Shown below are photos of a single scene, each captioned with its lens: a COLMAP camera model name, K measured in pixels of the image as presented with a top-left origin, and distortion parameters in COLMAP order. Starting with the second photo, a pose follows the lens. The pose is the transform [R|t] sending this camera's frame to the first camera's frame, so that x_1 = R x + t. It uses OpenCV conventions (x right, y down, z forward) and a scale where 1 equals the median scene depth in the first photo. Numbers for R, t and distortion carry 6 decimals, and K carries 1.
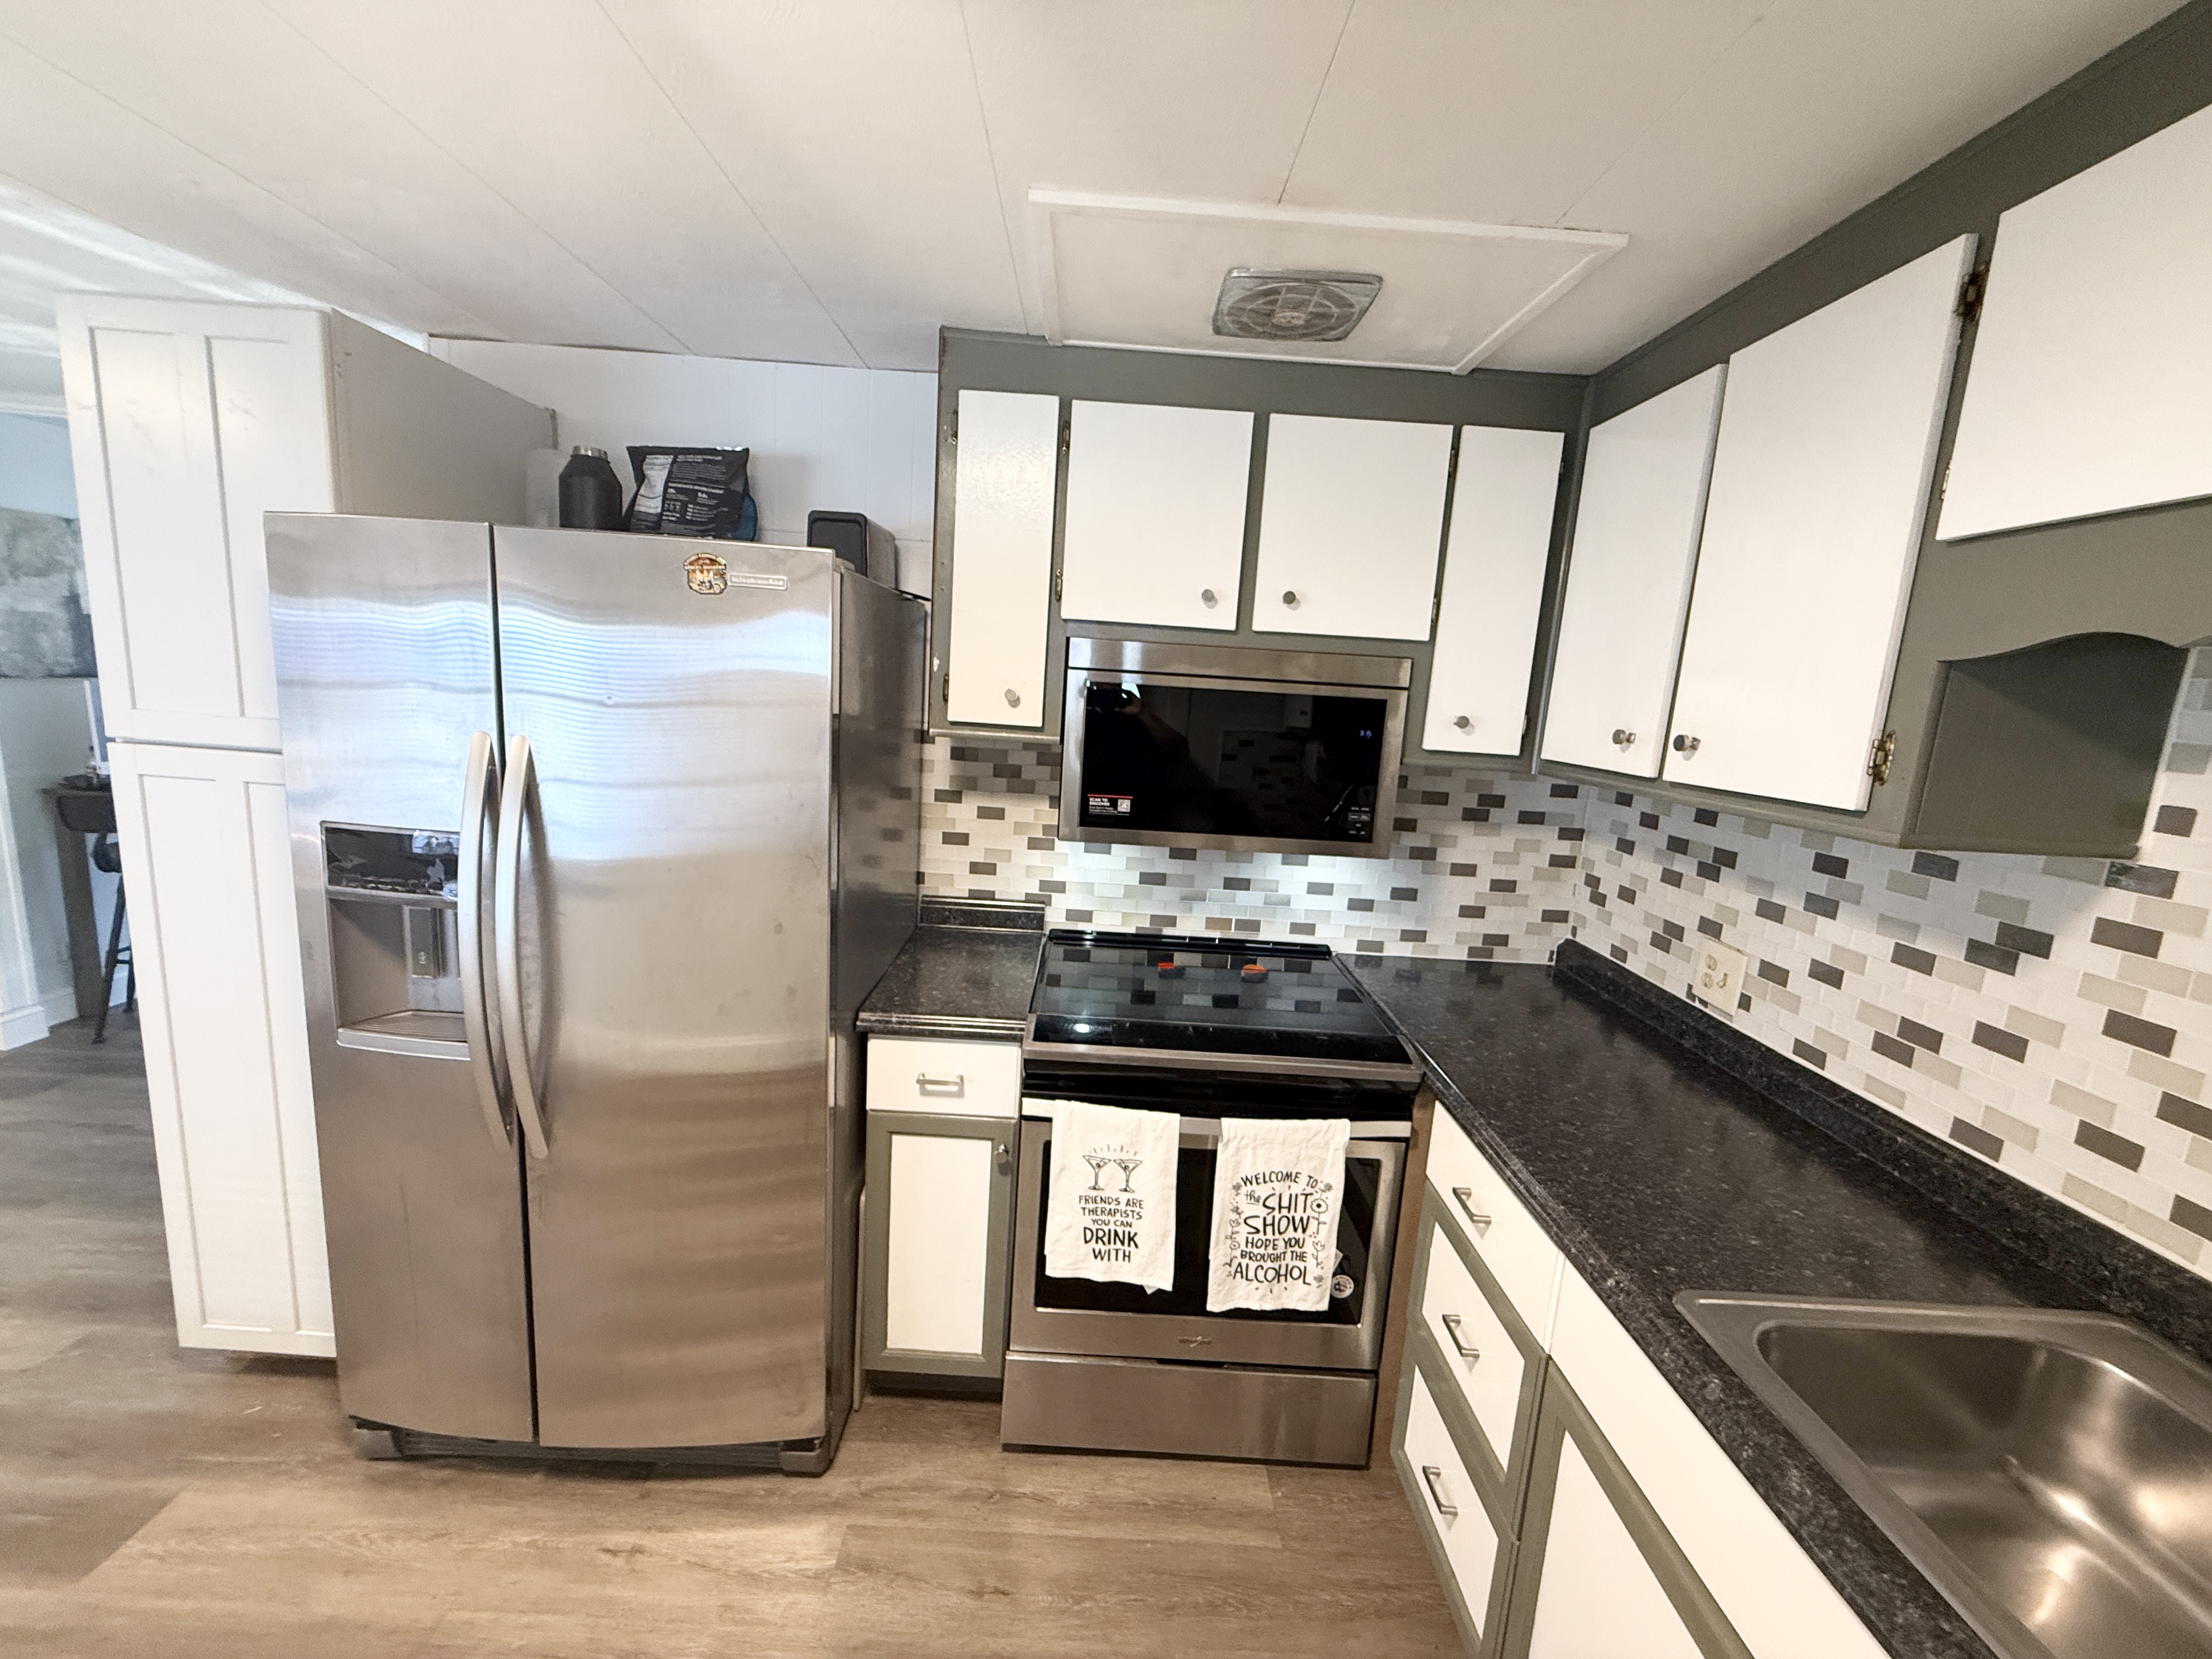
lens RADIAL K [[885.4, 0, 1105.8], [0, 885.4, 828.2], [0, 0, 1]] dist [-0.000340, 0.000490]
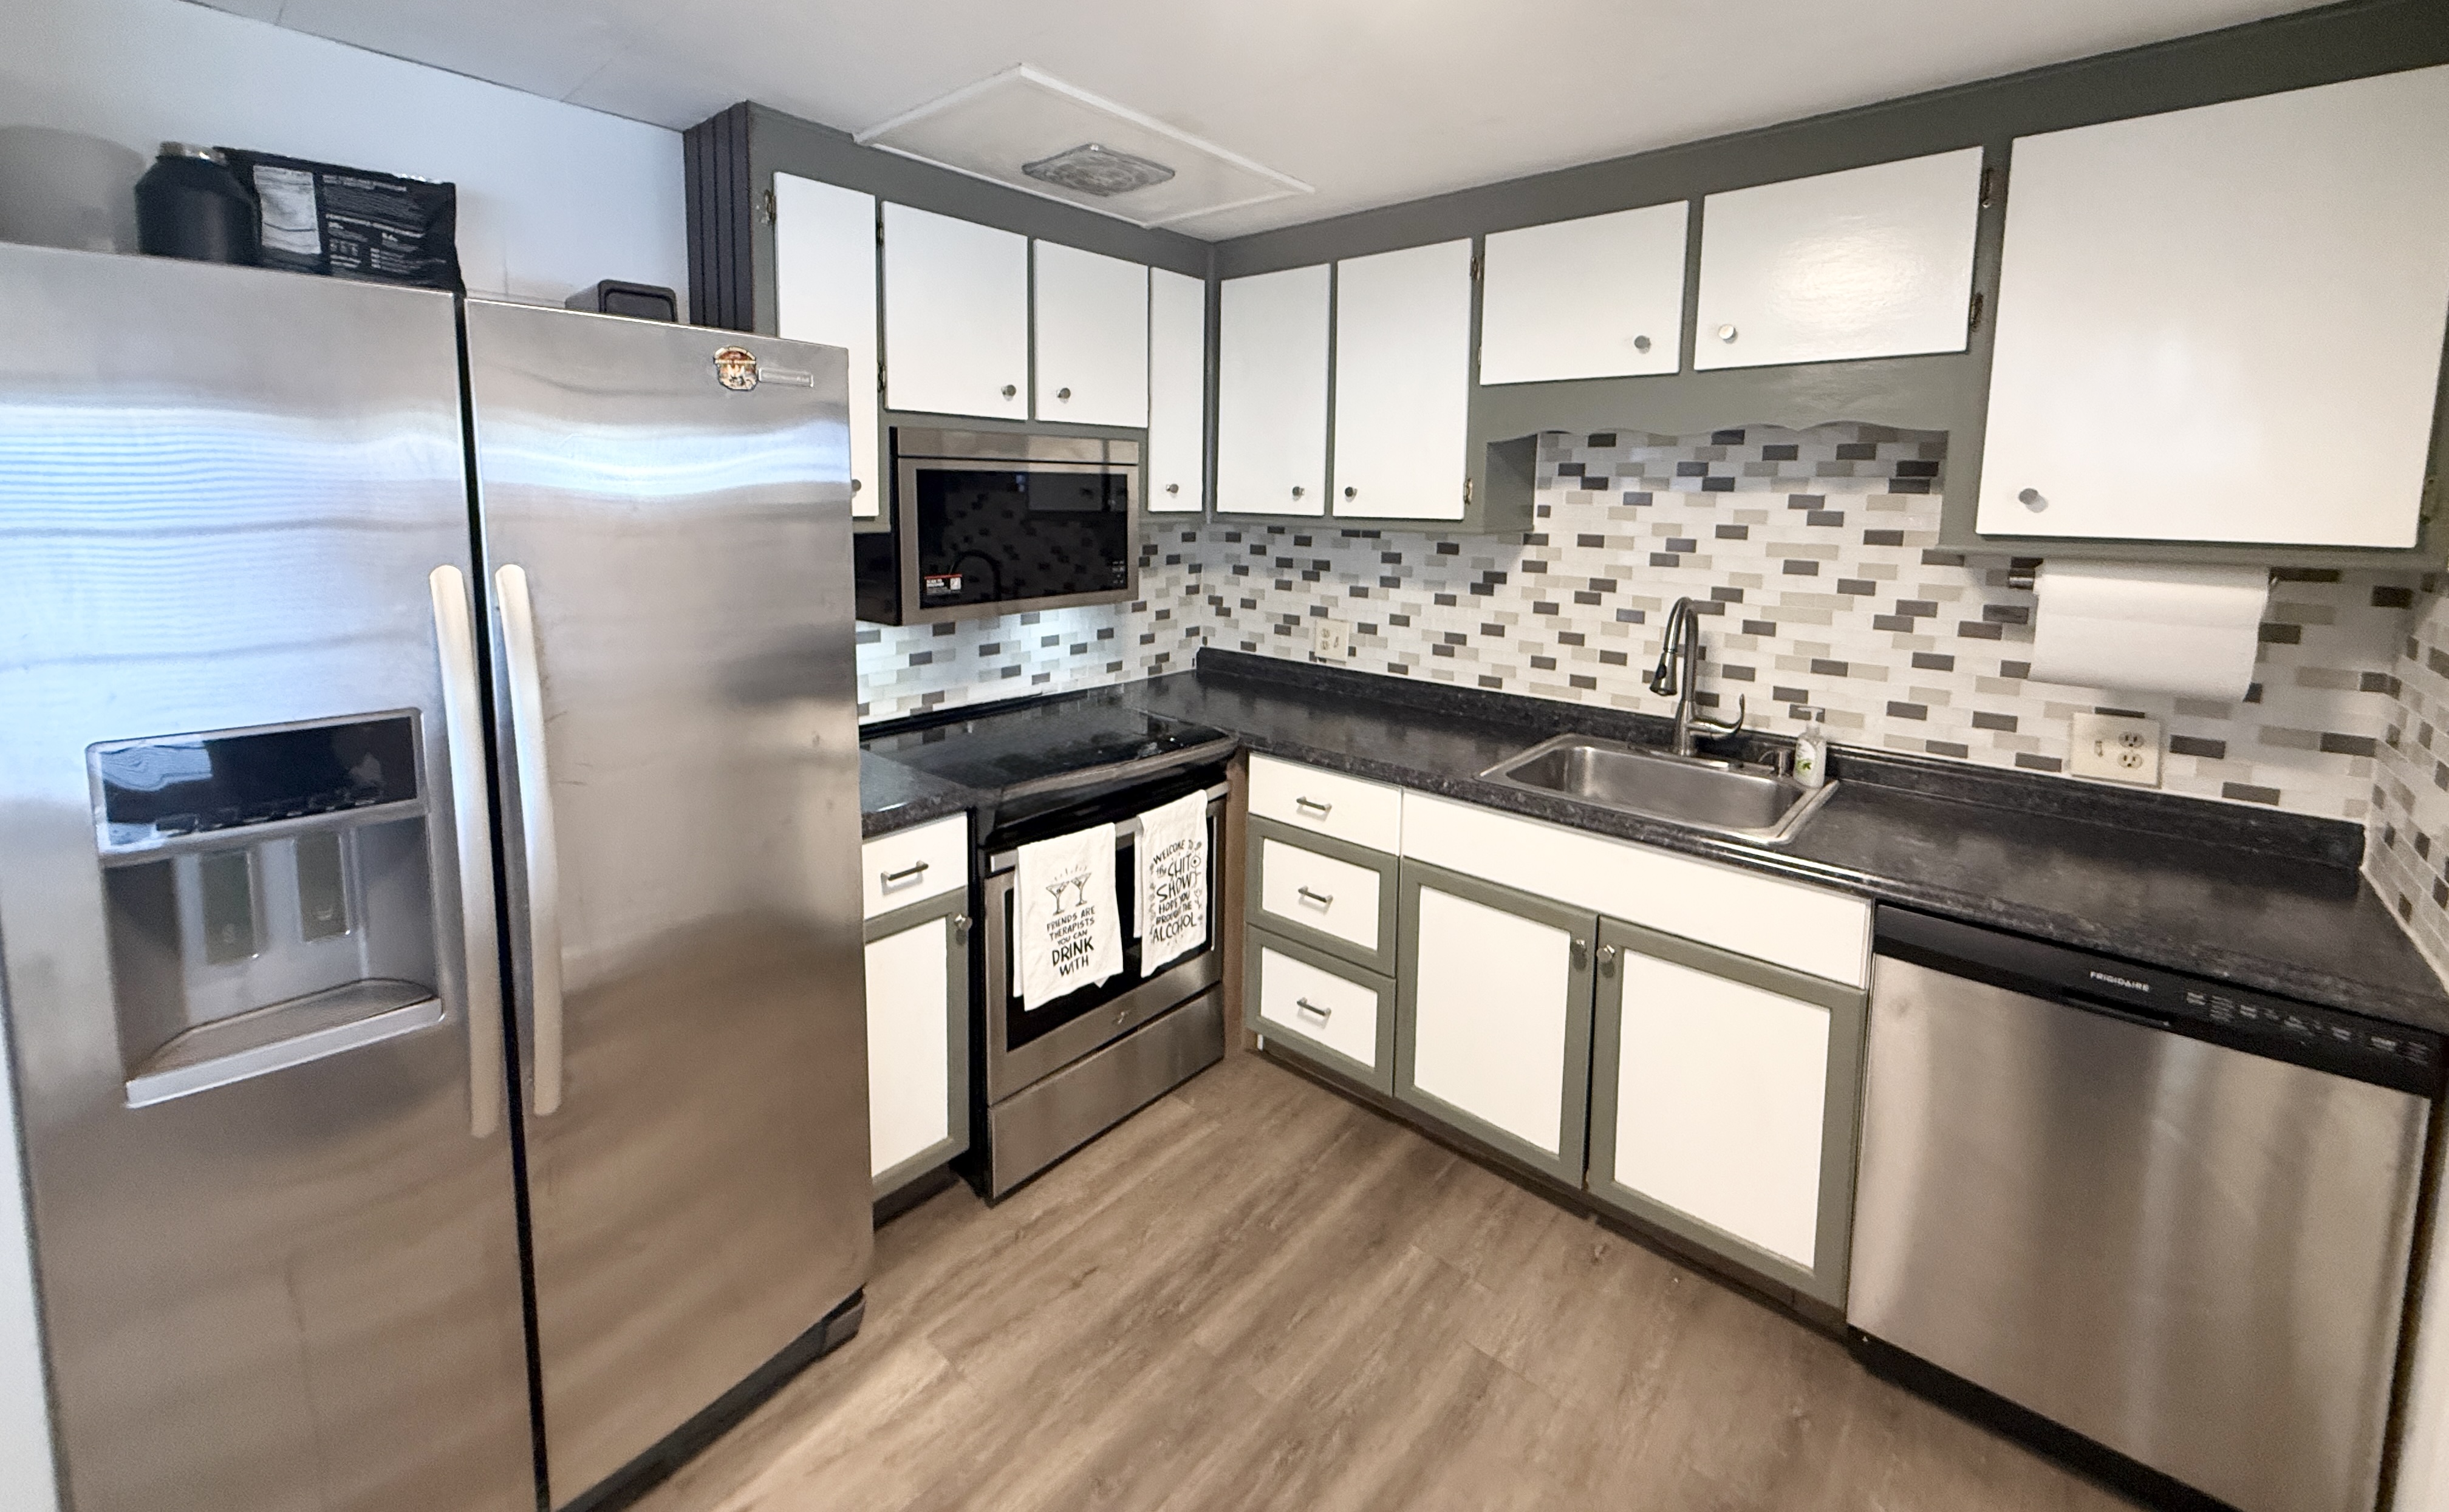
lens RADIAL K [[978.1, 0, 1225.9], [0, 978.1, 593.4], [0, 0, 1]] dist [-0.000650, 0.000308]
pose [[0.660852, -0.133126, 0.738615, -0.733248], [0.148795, 0.987847, 0.044918, -0.021499], [-0.735619, 0.080218, 0.672629, -0.033699]]
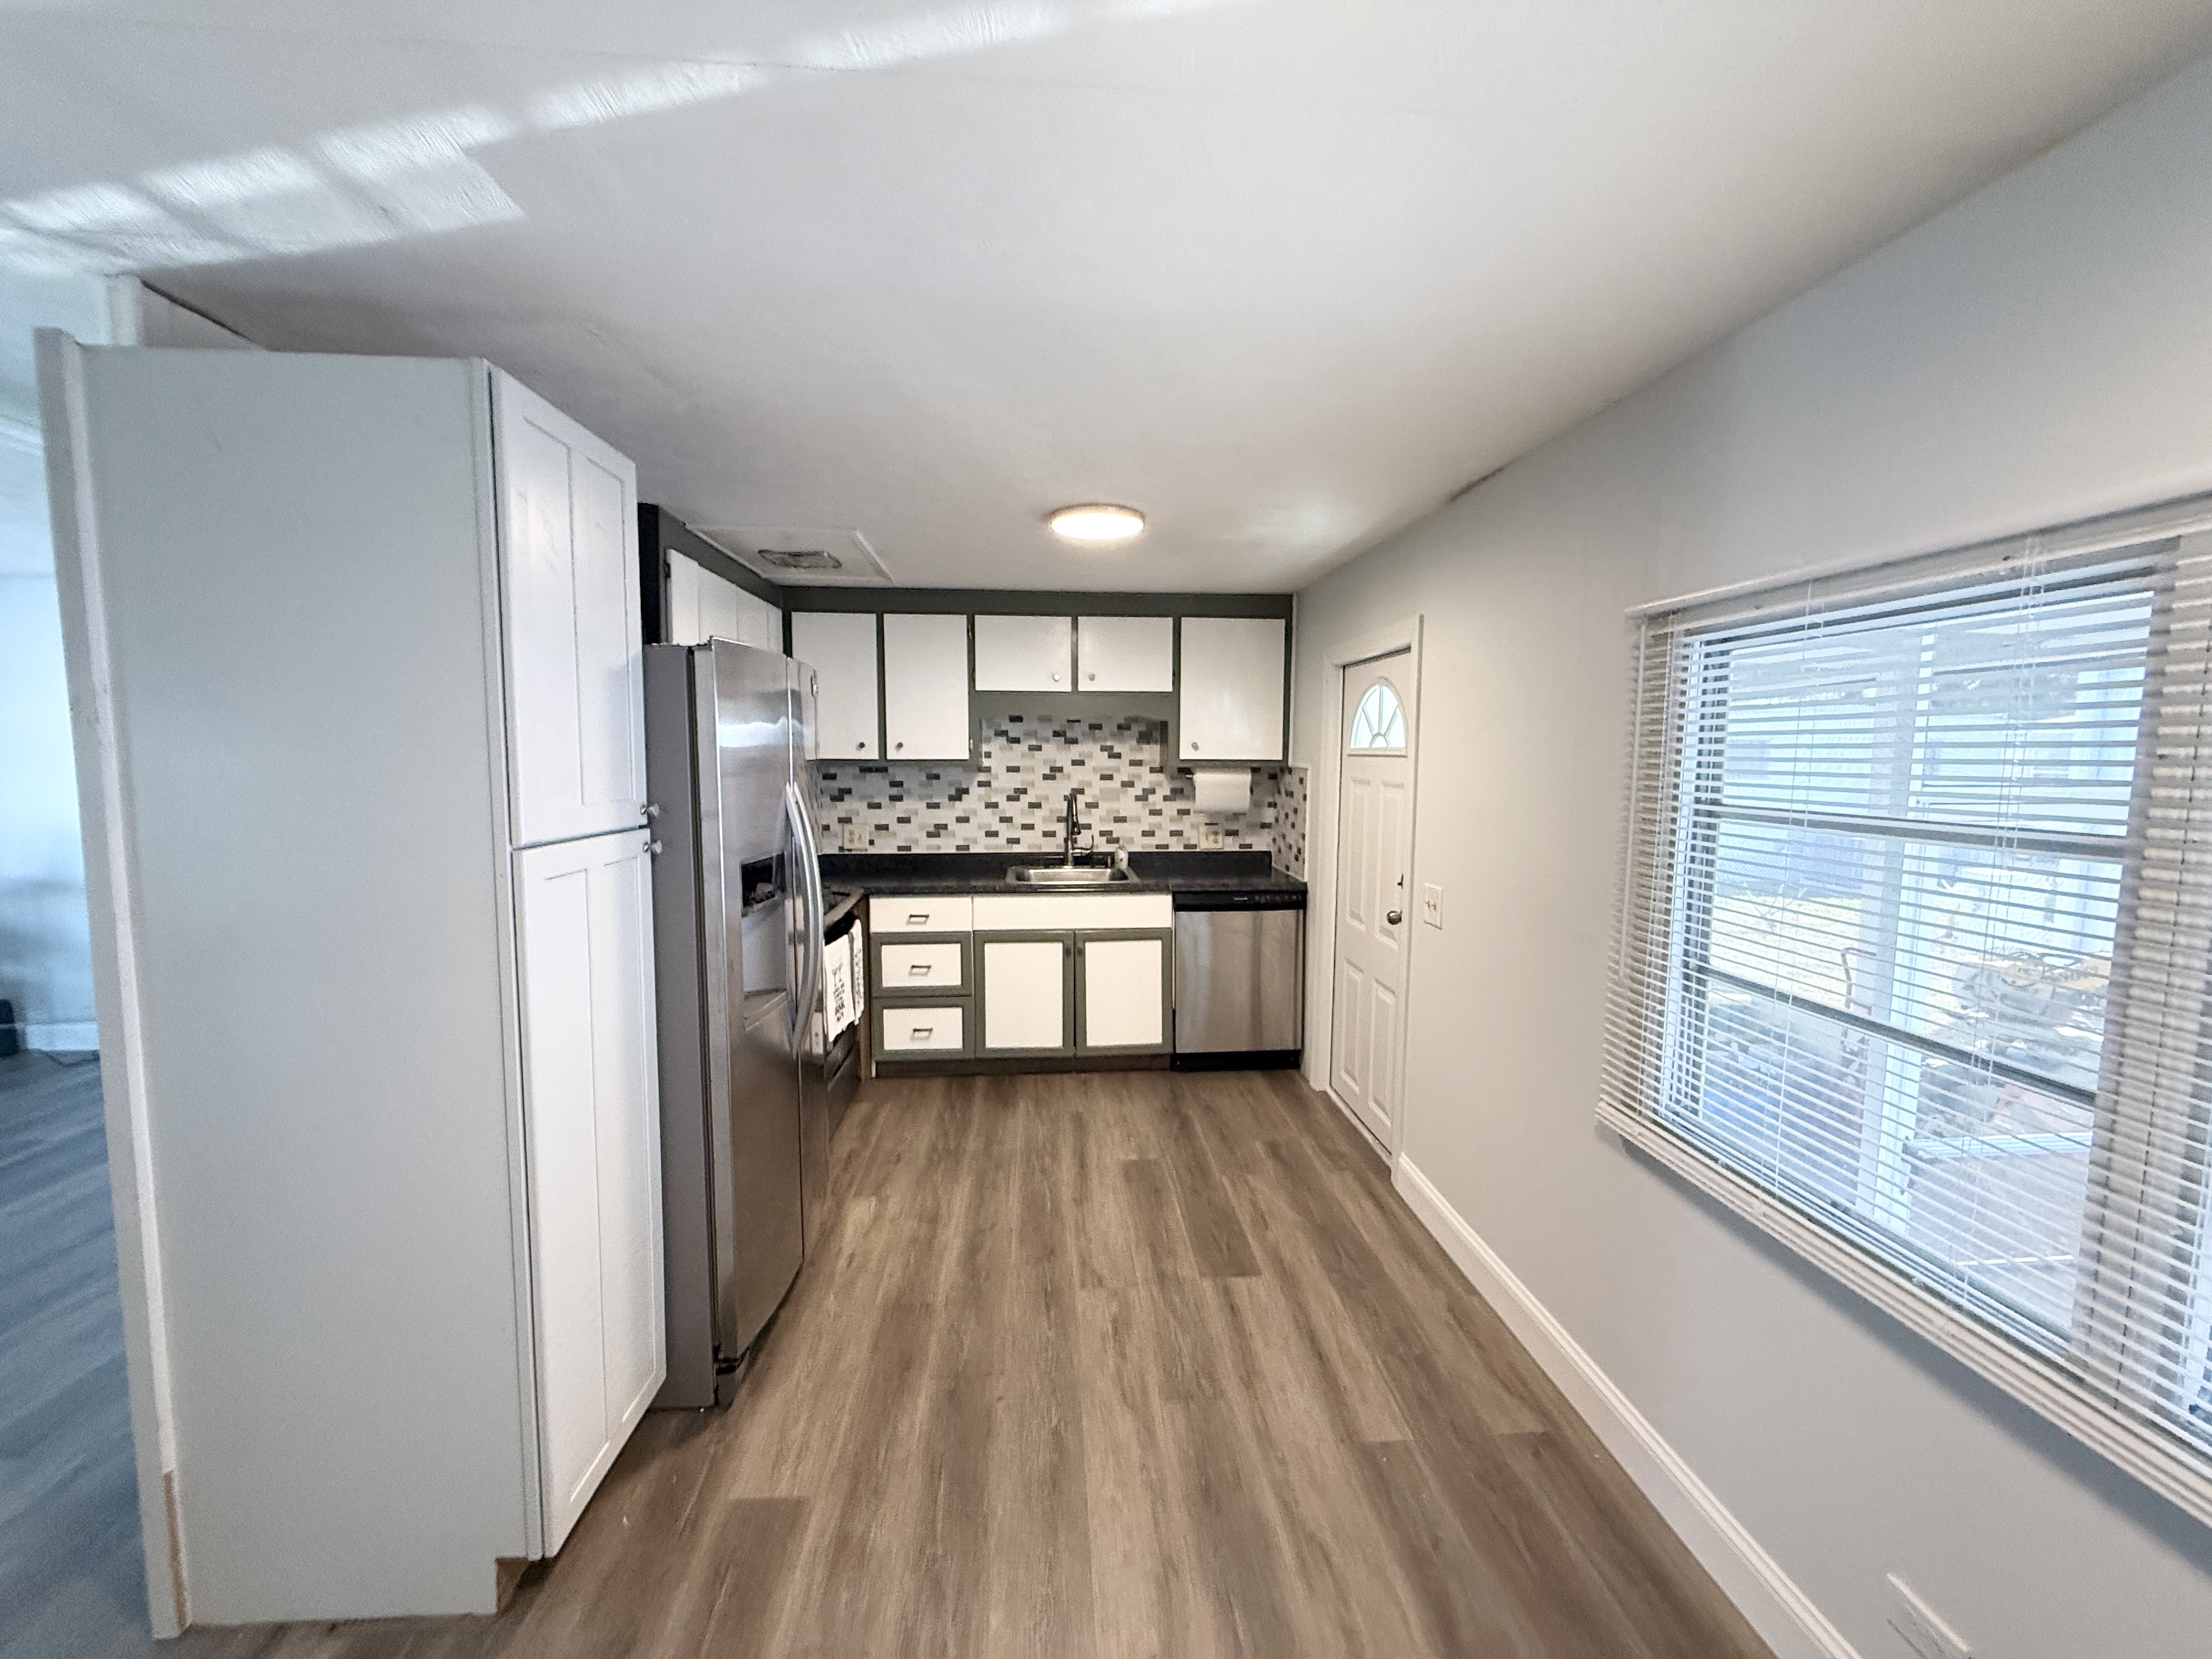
lens RADIAL K [[885.4, 0, 1117.9], [0, 885.4, 828.3], [0, 0, 1]] dist [-0.000340, 0.000490]
pose [[-0.084035, -0.154154, 0.984467, -1.951208], [0.149074, 0.974898, 0.165381, -0.173161], [-0.985249, 0.160656, -0.058945, 0.429220]]
